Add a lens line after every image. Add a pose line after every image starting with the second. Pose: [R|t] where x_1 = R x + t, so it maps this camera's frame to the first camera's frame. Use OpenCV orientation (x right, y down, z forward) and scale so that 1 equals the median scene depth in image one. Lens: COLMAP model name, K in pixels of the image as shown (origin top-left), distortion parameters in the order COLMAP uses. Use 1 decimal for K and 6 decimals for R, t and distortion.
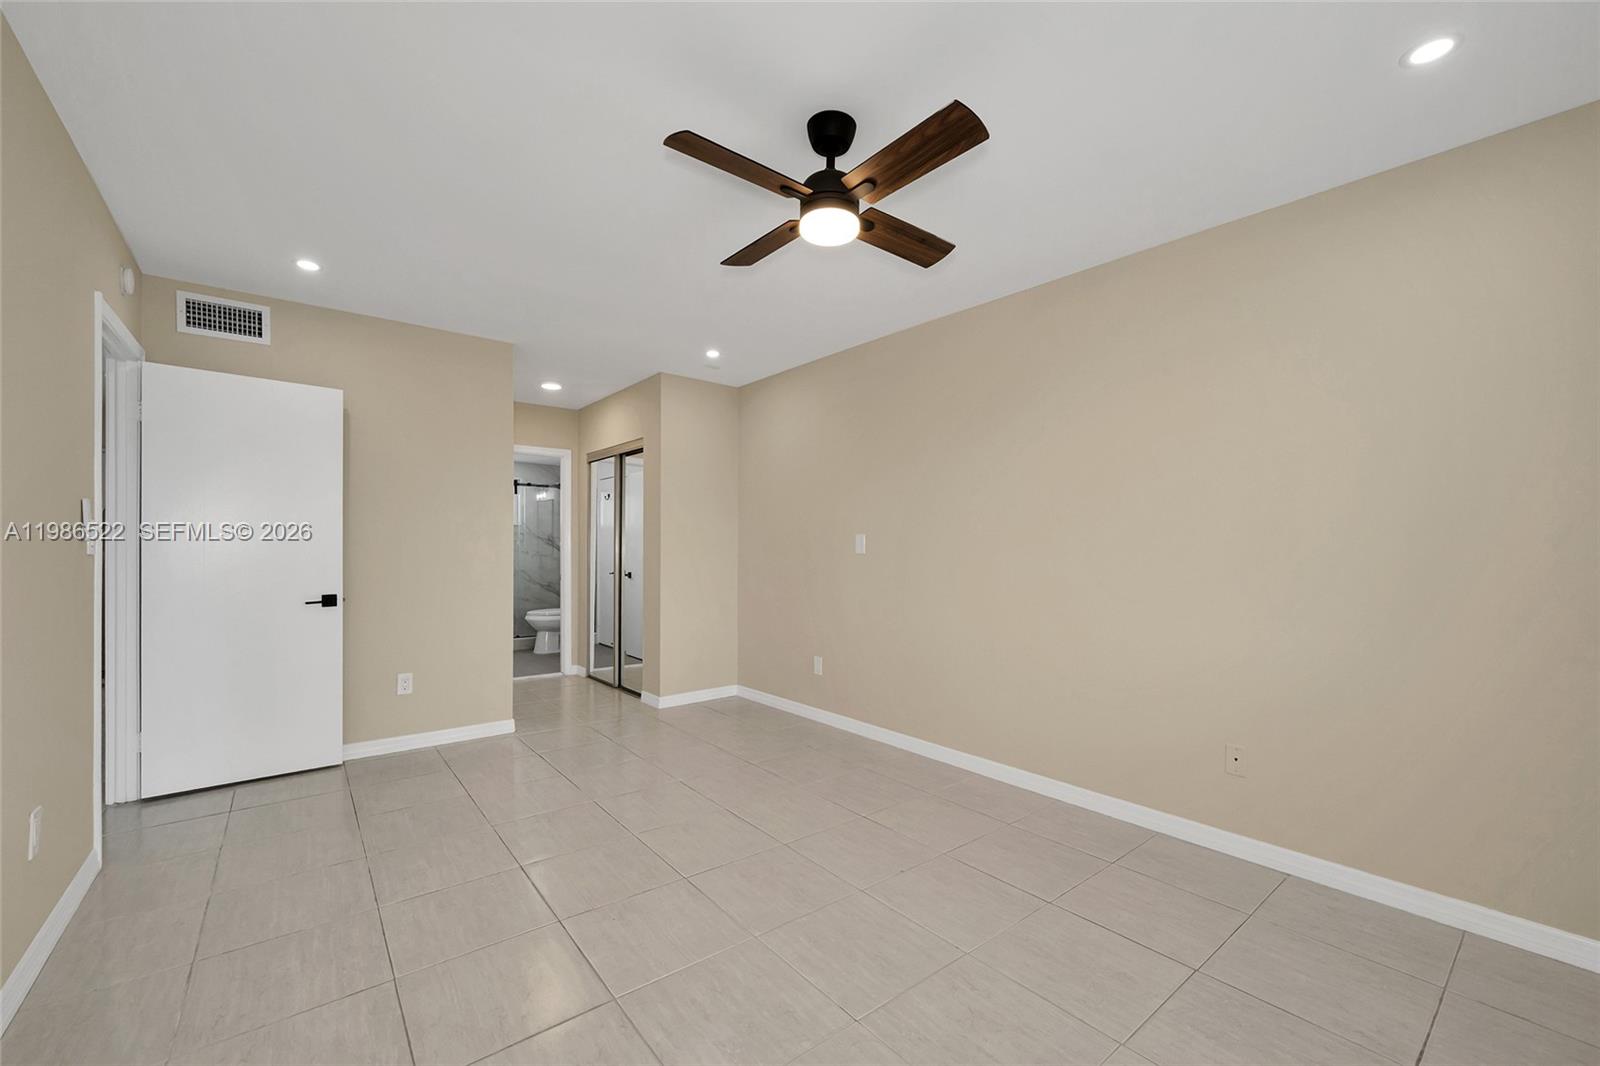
lens RADIAL K [[634.2, 0, 801.0], [0, 634.2, 546.9], [0, 0, 1]] dist [-0.001255, 0.000021]
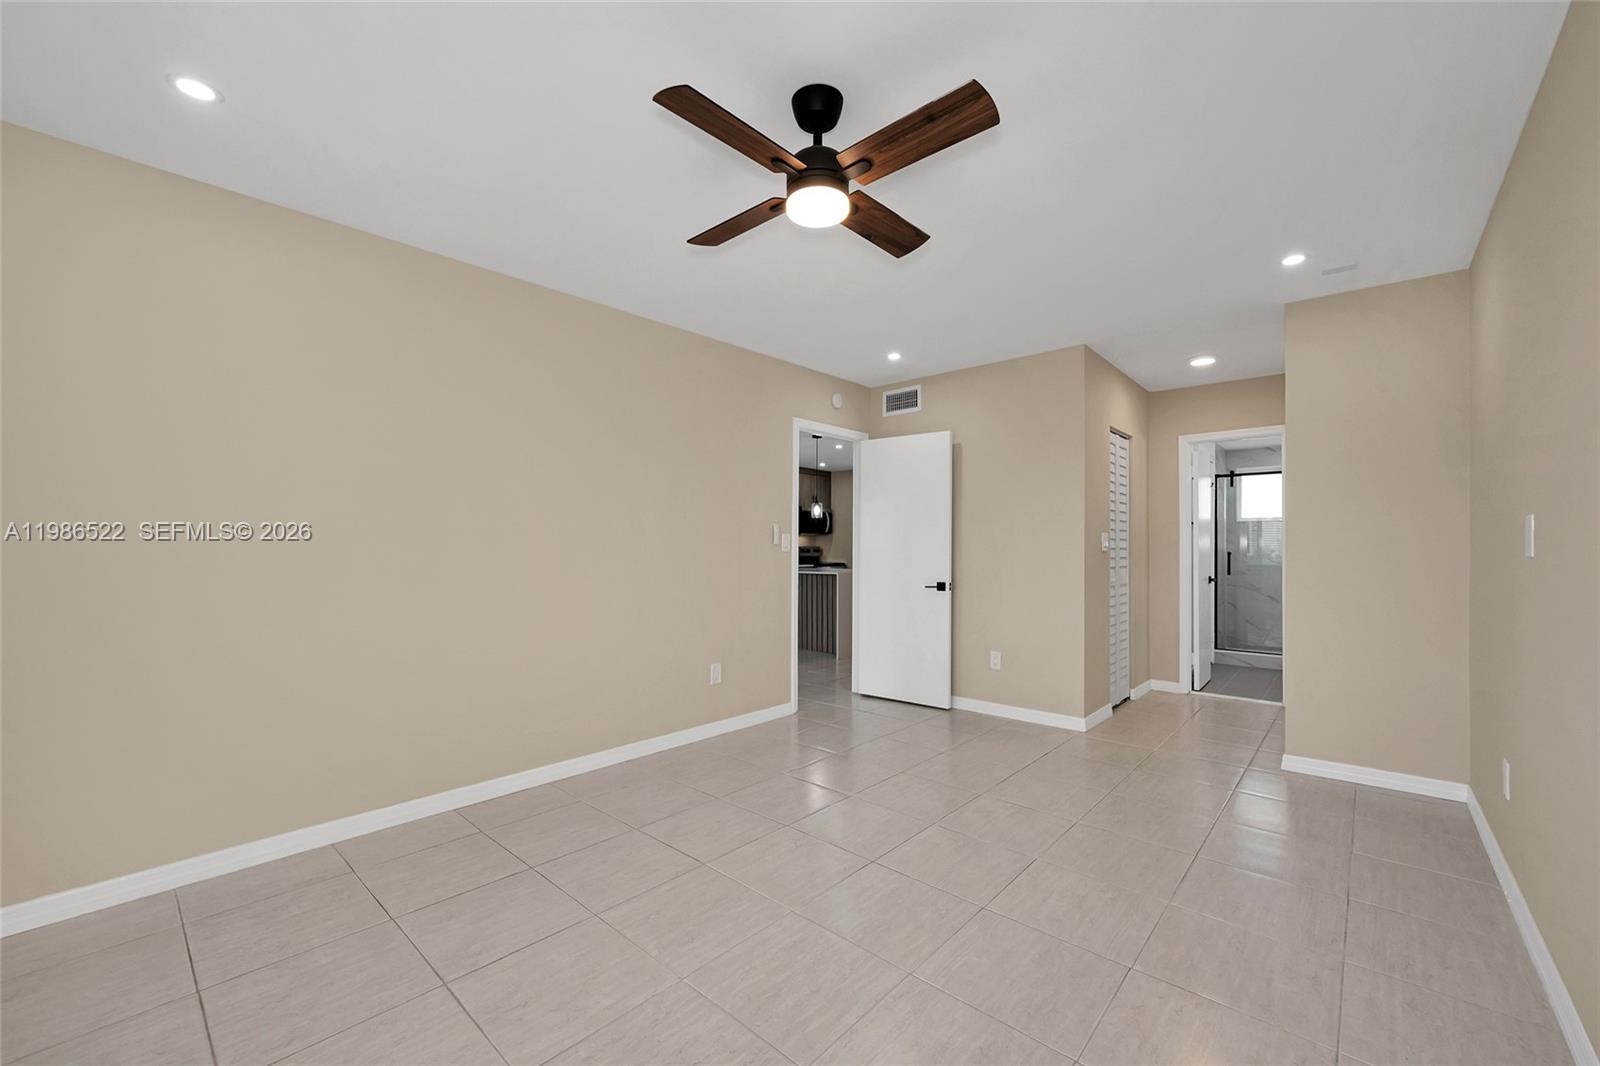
lens RADIAL K [[634.2, 0, 801.0], [0, 634.2, 546.9], [0, 0, 1]] dist [-0.001255, 0.000021]
pose [[0.172528, -0.000636, -0.985004, 0.557785], [-0.002932, 0.999995, -0.001159, 0.001761], [0.985000, 0.003088, 0.172525, 0.469730]]
